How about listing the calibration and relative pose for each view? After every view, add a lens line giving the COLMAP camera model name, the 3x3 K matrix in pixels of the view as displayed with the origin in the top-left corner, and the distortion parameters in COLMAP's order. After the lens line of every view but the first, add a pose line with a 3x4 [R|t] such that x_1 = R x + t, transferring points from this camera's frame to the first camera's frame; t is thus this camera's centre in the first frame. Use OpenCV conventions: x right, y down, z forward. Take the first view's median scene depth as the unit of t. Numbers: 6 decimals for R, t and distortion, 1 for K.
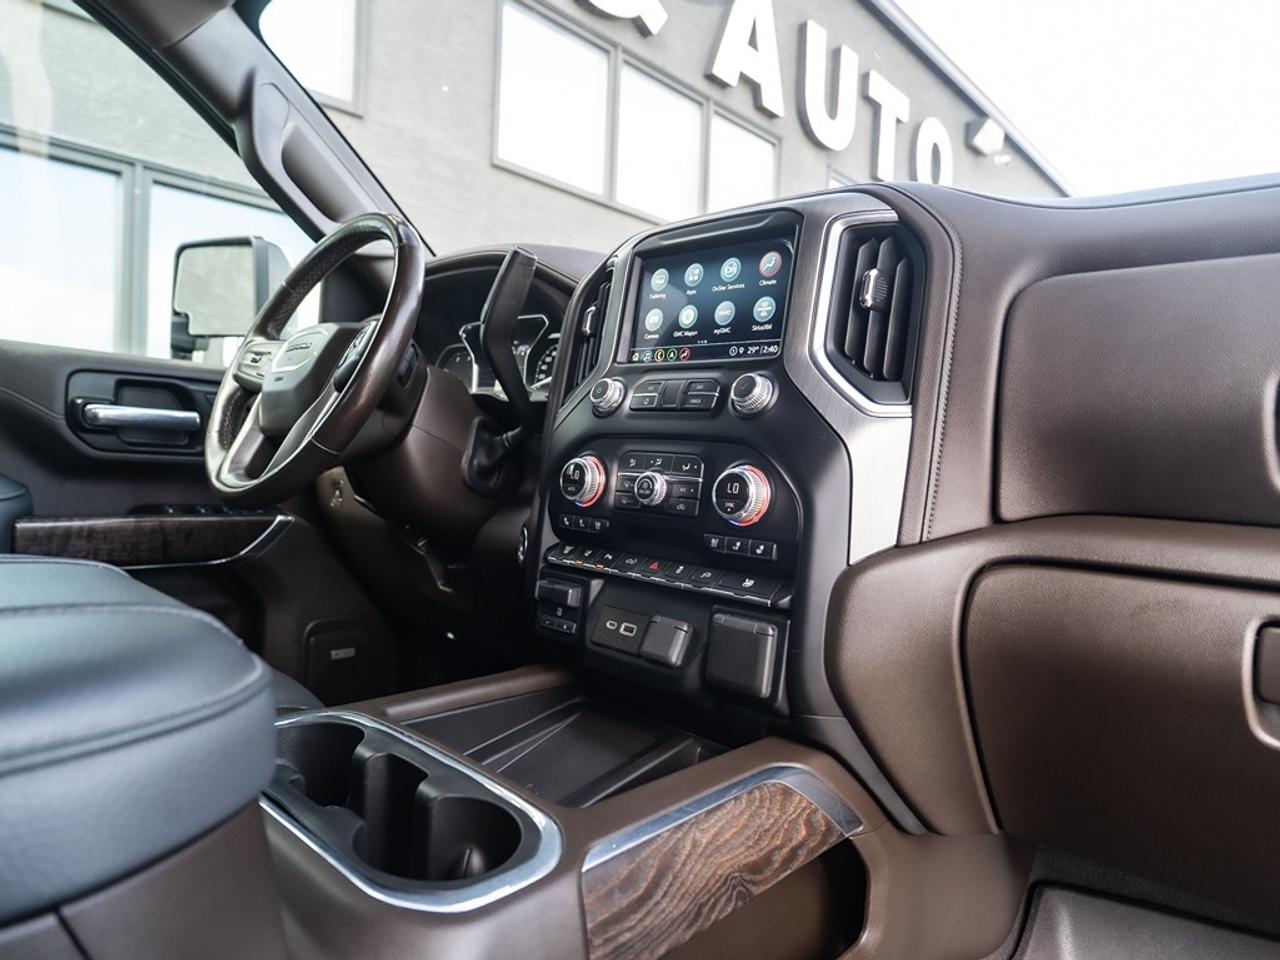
lens RADIAL K [[778.5, 0, 643.2], [0, 778.5, 472.8], [0, 0, 1]] dist [-0.010544, -0.003916]
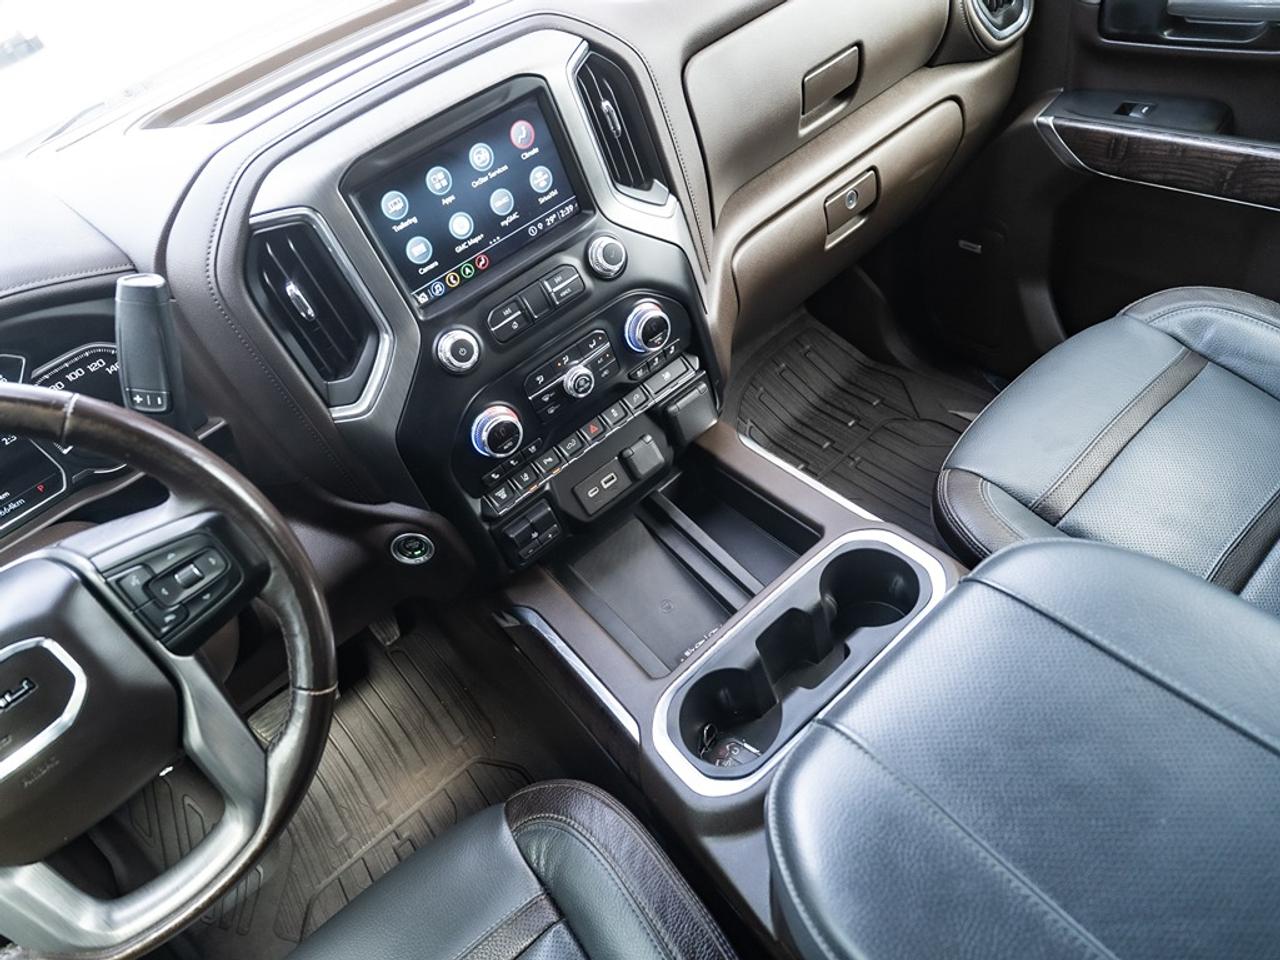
lens RADIAL K [[778.5, 0, 635.1], [0, 778.5, 477.5], [0, 0, 1]] dist [-0.010544, -0.003916]
pose [[0.148455, -0.768072, 0.622917, -0.735444], [0.291032, 0.635935, 0.714764, -0.628817], [-0.945125, 0.075179, 0.317941, 0.558151]]
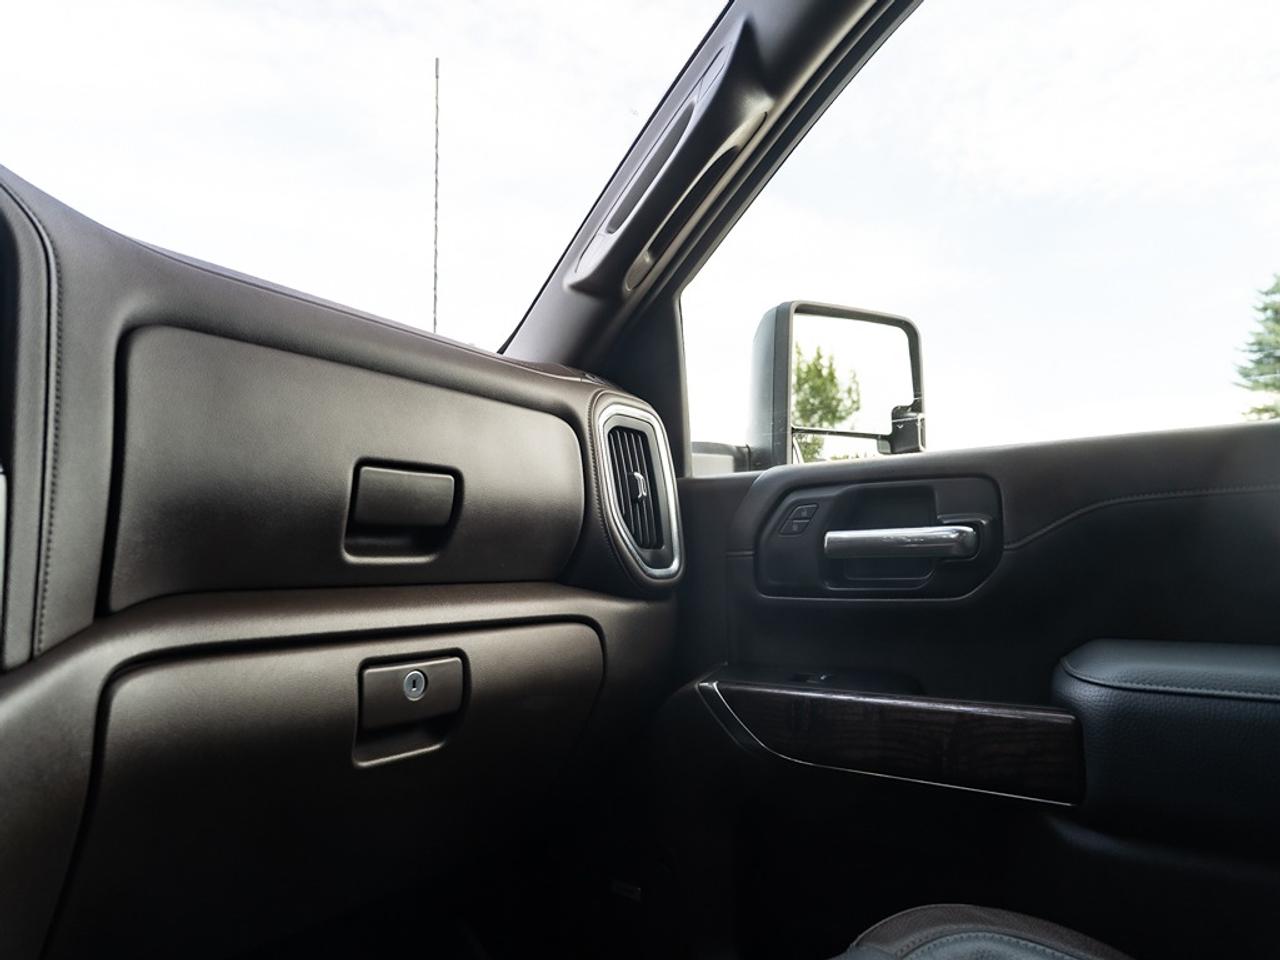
lens RADIAL K [[778.5, 0, 645.5], [0, 778.5, 472.0], [0, 0, 1]] dist [-0.010544, -0.003916]
pose [[-0.088986, 0.064120, 0.993967, -0.301015], [0.023425, 0.997784, -0.062269, -0.017082], [-0.995757, 0.017743, -0.090290, 0.422668]]
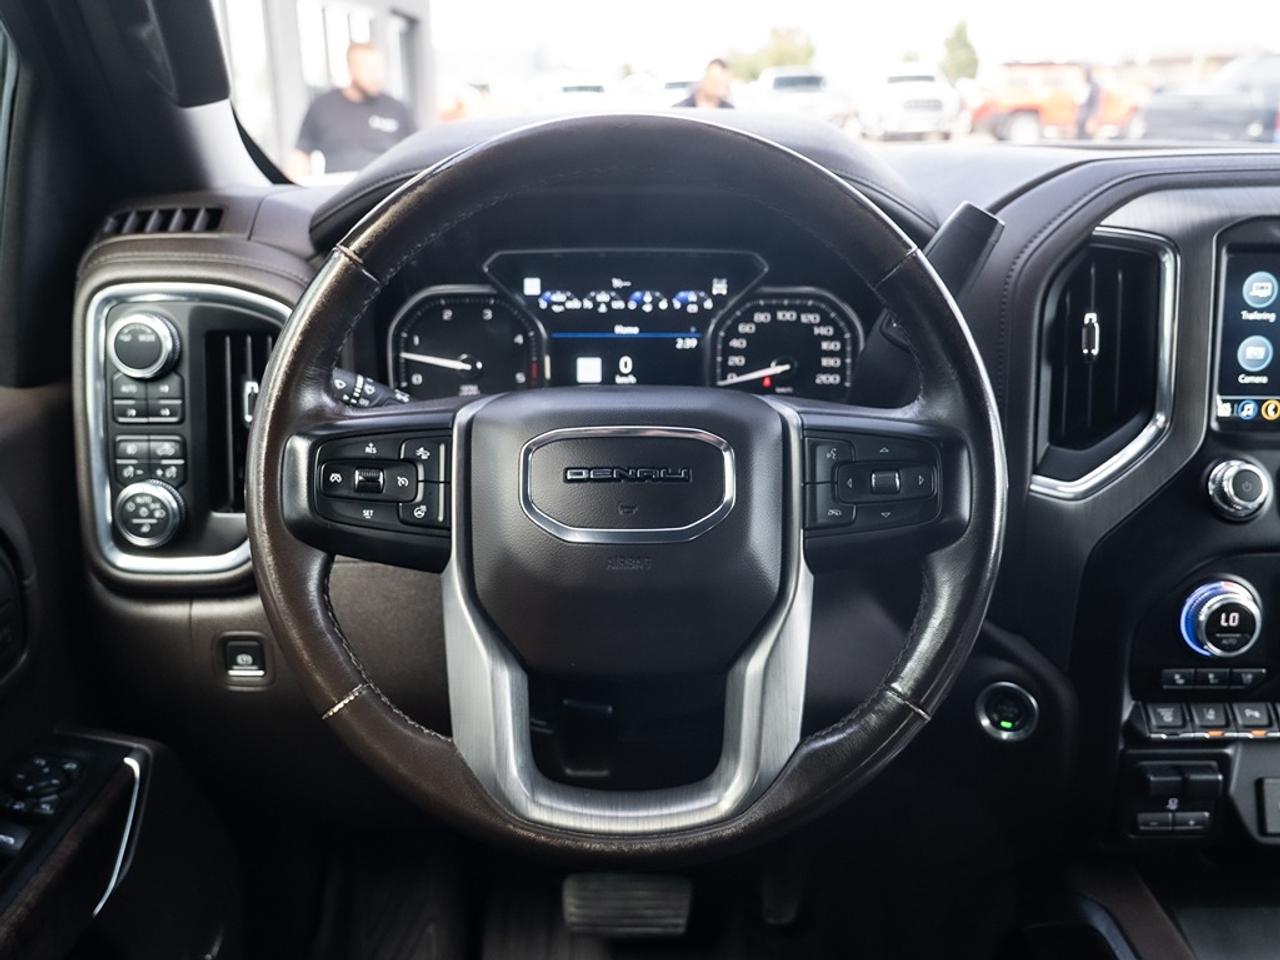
lens RADIAL K [[1233.1, 0, 648.6], [0, 1233.1, 470.2], [0, 0, 1]] dist [-0.015760, 0.000000]
pose [[0.731978, -0.245230, 0.635665, -1.123204], [0.056128, 0.951512, 0.302447, -0.479158], [-0.679012, -0.185706, 0.710251, 0.640179]]
